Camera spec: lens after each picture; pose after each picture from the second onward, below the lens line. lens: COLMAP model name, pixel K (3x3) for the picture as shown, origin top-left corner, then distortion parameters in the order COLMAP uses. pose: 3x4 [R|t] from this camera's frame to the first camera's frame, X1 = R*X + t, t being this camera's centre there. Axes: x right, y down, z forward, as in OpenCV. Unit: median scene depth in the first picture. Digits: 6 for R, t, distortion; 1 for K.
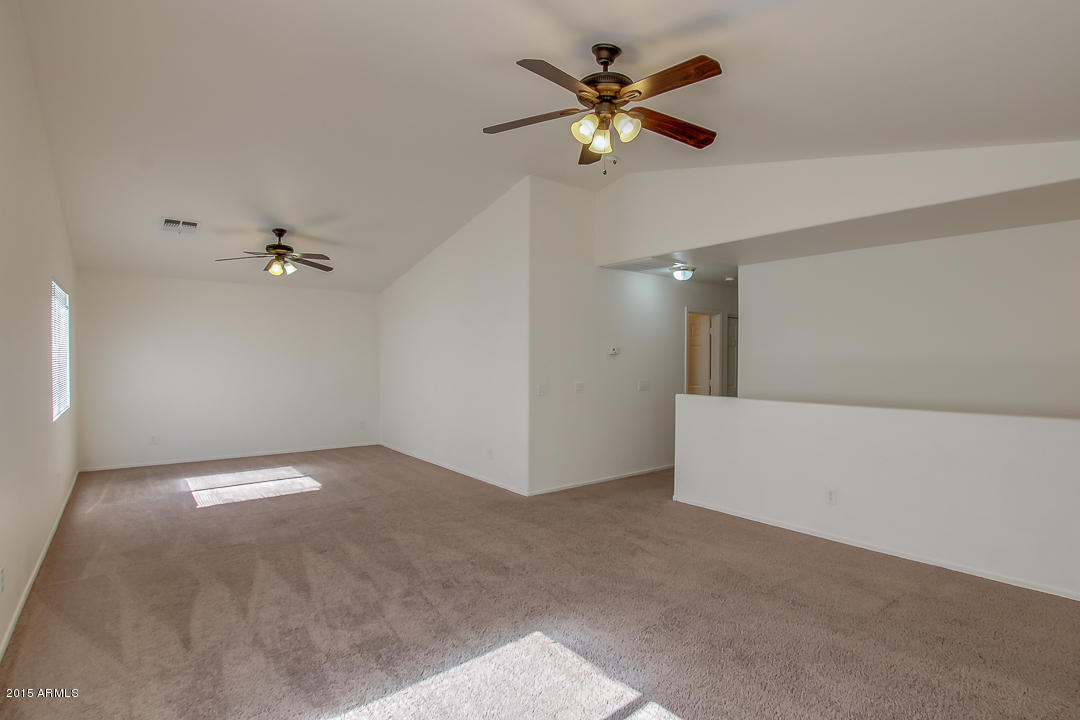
lens RADIAL K [[533.3, 0, 545.6], [0, 533.3, 361.8], [0, 0, 1]] dist [-0.035311, 0.007667]
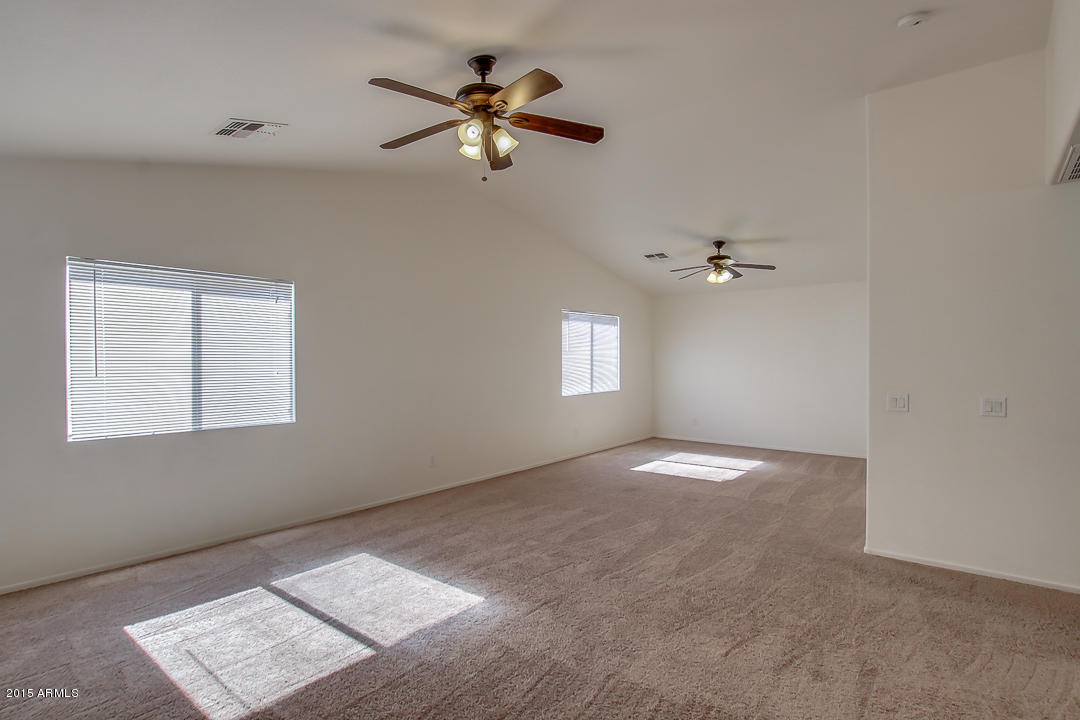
lens RADIAL K [[533.3, 0, 542.5], [0, 533.3, 361.1], [0, 0, 1]] dist [-0.035311, 0.007667]
pose [[0.214786, -0.000515, -0.976661, 0.697268], [-0.009944, 0.999947, -0.002714, 0.009356], [0.976611, 0.010295, 0.214769, 0.554487]]
